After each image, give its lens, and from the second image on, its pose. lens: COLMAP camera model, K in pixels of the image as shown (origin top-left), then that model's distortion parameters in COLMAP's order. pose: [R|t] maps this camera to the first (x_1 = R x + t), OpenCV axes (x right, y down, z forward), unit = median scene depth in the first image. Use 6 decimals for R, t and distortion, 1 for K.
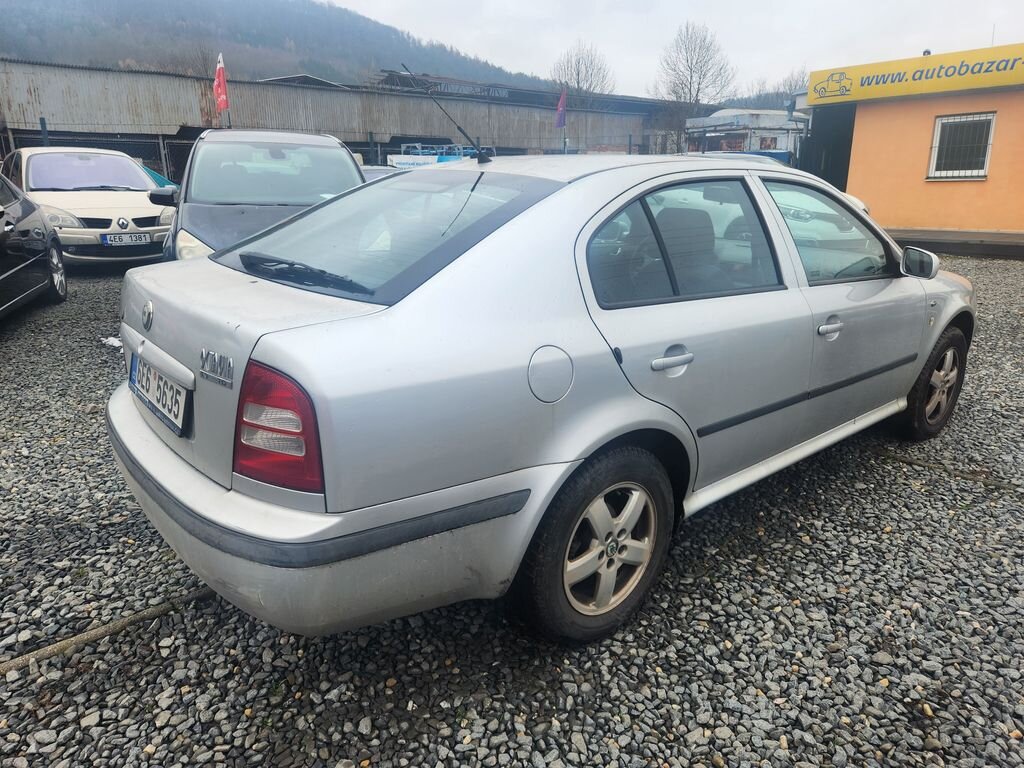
lens RADIAL K [[681.5, 0, 510.9], [0, 681.5, 375.3], [0, 0, 1]] dist [0.072724, -0.058361]
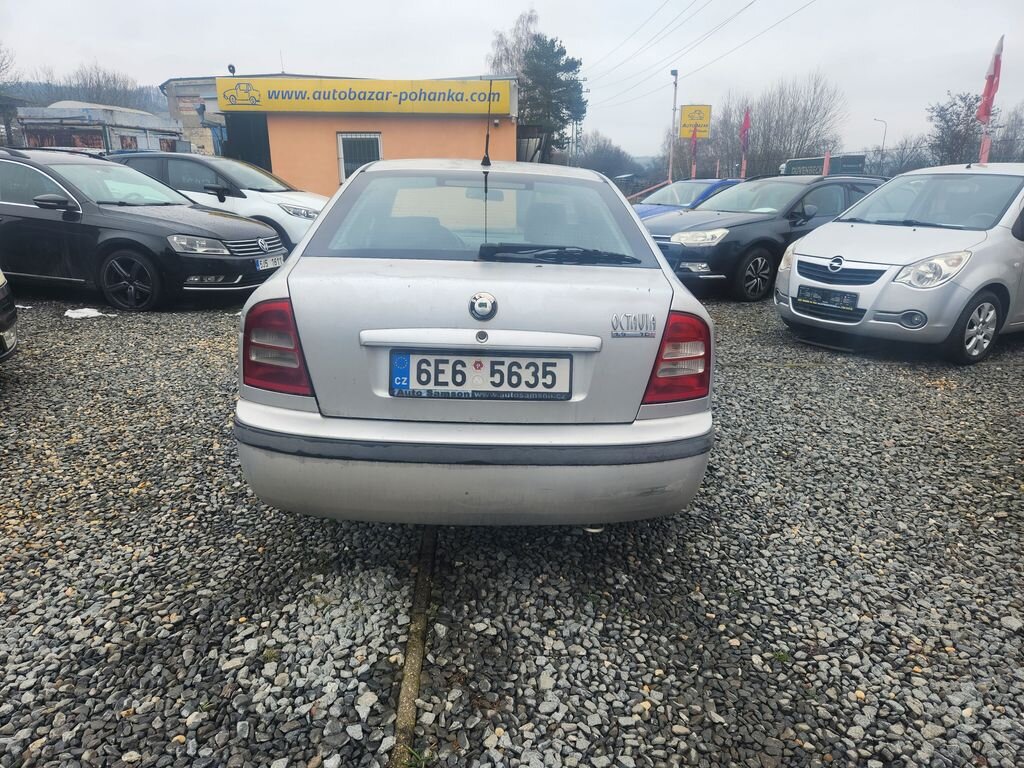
lens RADIAL K [[682.8, 0, 512.0], [0, 682.8, 384.0], [0, 0, 1]] dist [0.070597, -0.056747]
pose [[0.618932, -0.208892, 0.757158, -0.190244], [0.204071, 0.973648, 0.101804, -0.009924], [-0.758471, 0.091504, 0.645251, 0.044526]]
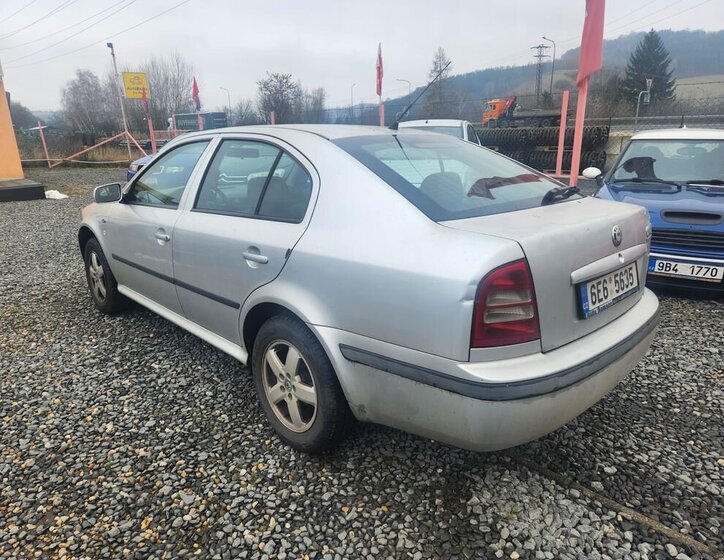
lens RADIAL K [[494.7, 0, 356.3], [0, 494.7, 281.6], [0, 0, 1]] dist [0.093037, -0.085257]
pose [[-0.048171, -0.285127, 0.957279, -0.218223], [0.298398, 0.910516, 0.286214, -0.065531], [-0.953225, 0.299438, 0.041221, 0.216417]]
